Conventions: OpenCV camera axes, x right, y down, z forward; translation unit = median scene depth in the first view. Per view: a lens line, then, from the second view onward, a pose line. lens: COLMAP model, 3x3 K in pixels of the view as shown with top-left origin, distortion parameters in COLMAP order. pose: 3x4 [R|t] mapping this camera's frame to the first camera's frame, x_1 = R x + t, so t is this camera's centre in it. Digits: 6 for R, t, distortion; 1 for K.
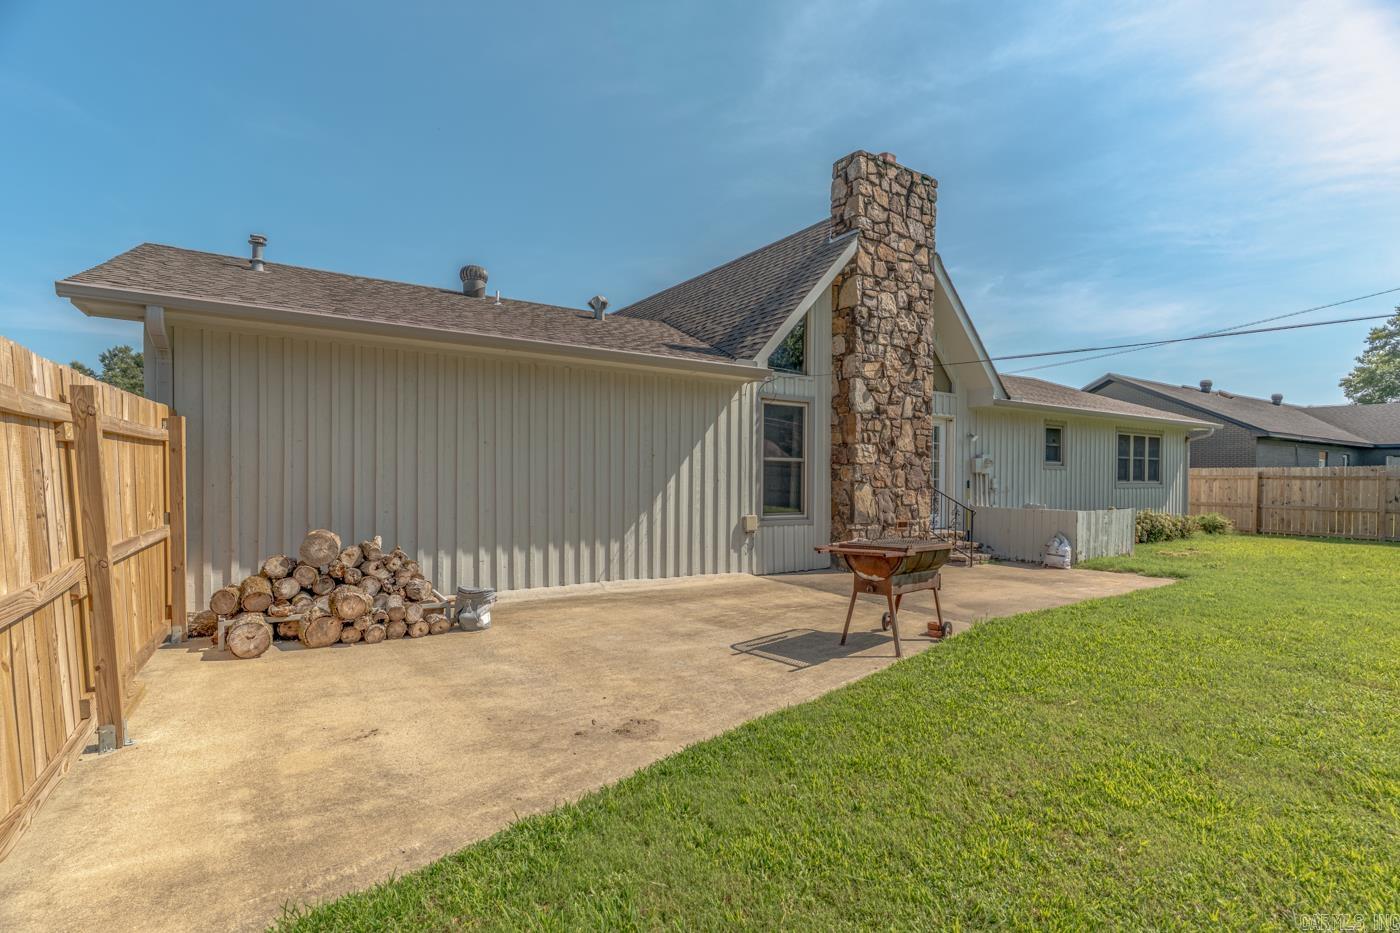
lens RADIAL K [[676.8, 0, 696.1], [0, 676.8, 485.4], [0, 0, 1]] dist [0.002202, -0.000362]
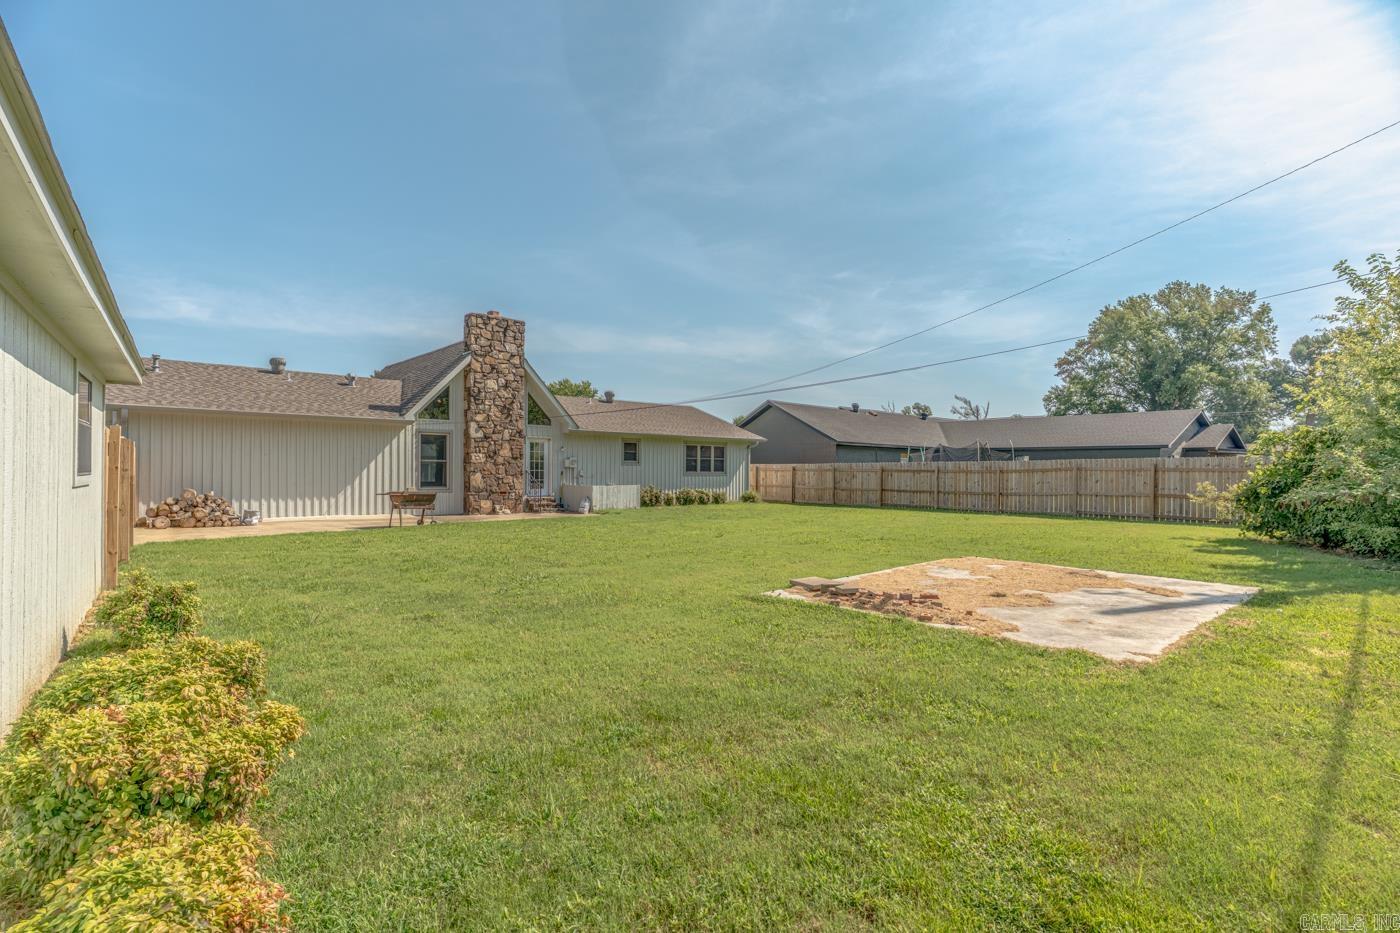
lens RADIAL K [[676.8, 0, 699.4], [0, 676.8, 469.0], [0, 0, 1]] dist [0.002202, -0.000362]
pose [[0.989614, 0.000542, 0.143751, 0.622066], [0.001503, 0.999899, -0.014118, 0.017154], [-0.143744, 0.014188, 0.989513, -1.139986]]
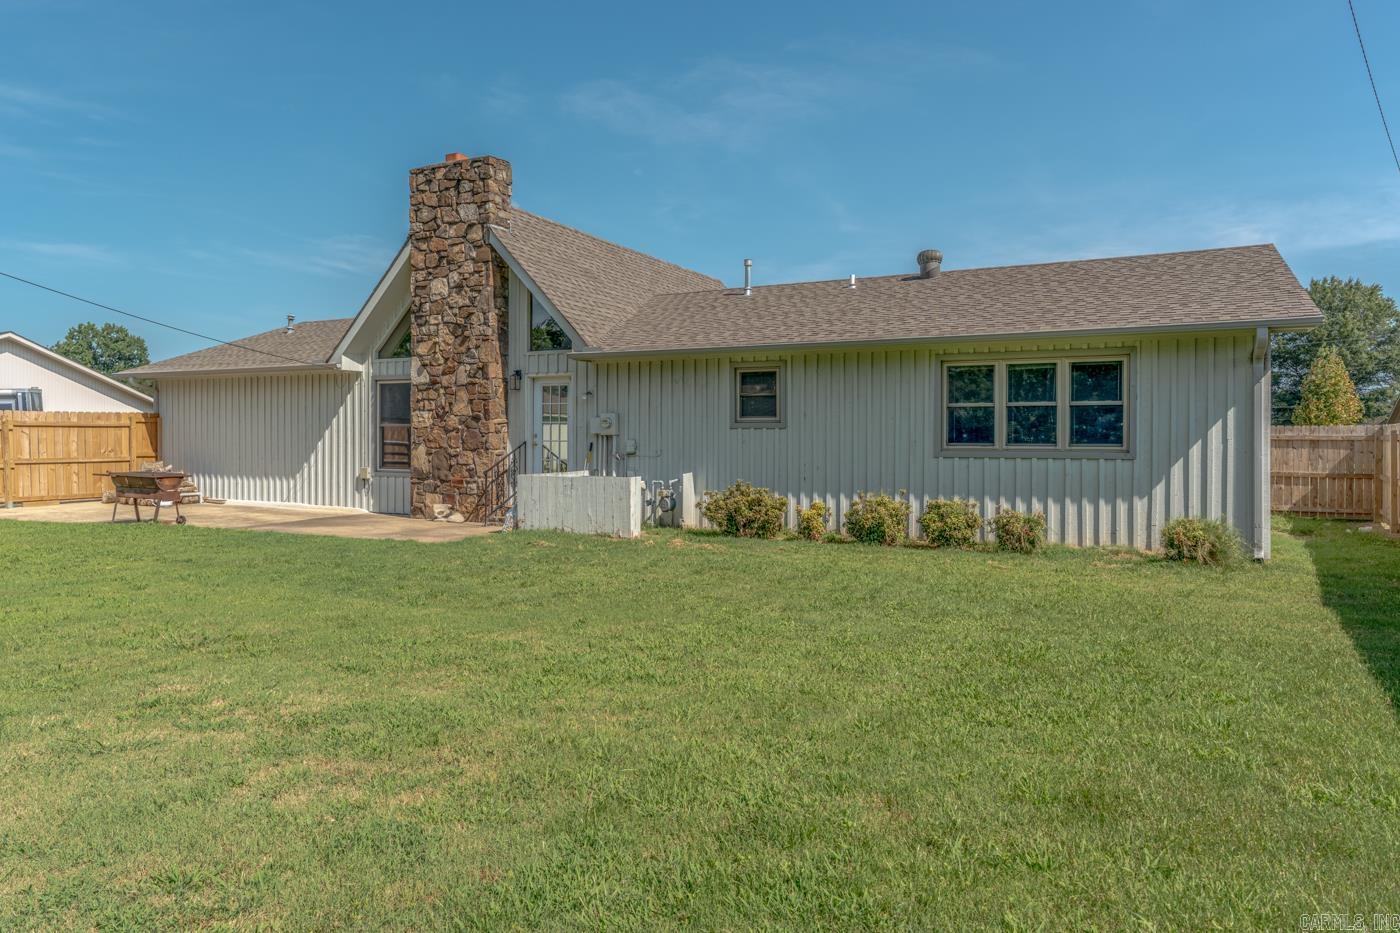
lens RADIAL K [[877.8, 0, 709.4], [0, 877.8, 443.1], [0, 0, 1]] dist [-0.002755, -0.000008]
pose [[0.504742, 0.000395, -0.863270, 1.826007], [-0.012375, 0.999900, -0.006778, -0.000820], [0.863182, 0.014105, 0.504697, 0.658495]]
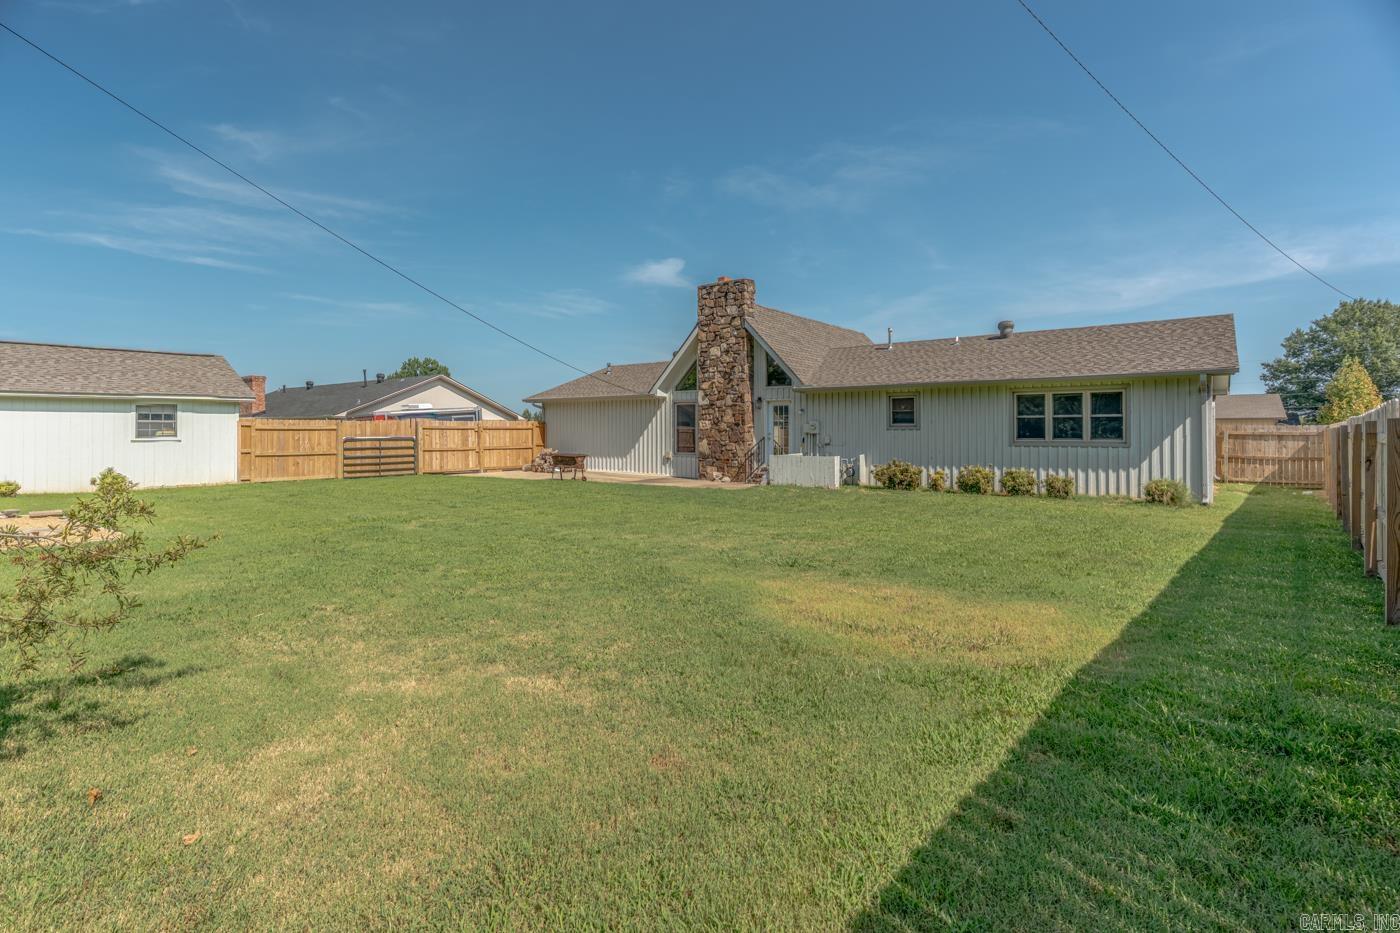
lens RADIAL K [[676.8, 0, 693.9], [0, 676.8, 426.4], [0, 0, 1]] dist [0.002202, -0.000362]
pose [[0.331671, -0.014142, -0.943289, 2.243012], [-0.011206, 0.999758, -0.018929, -0.000907], [0.943329, 0.016849, 0.331432, 0.261715]]
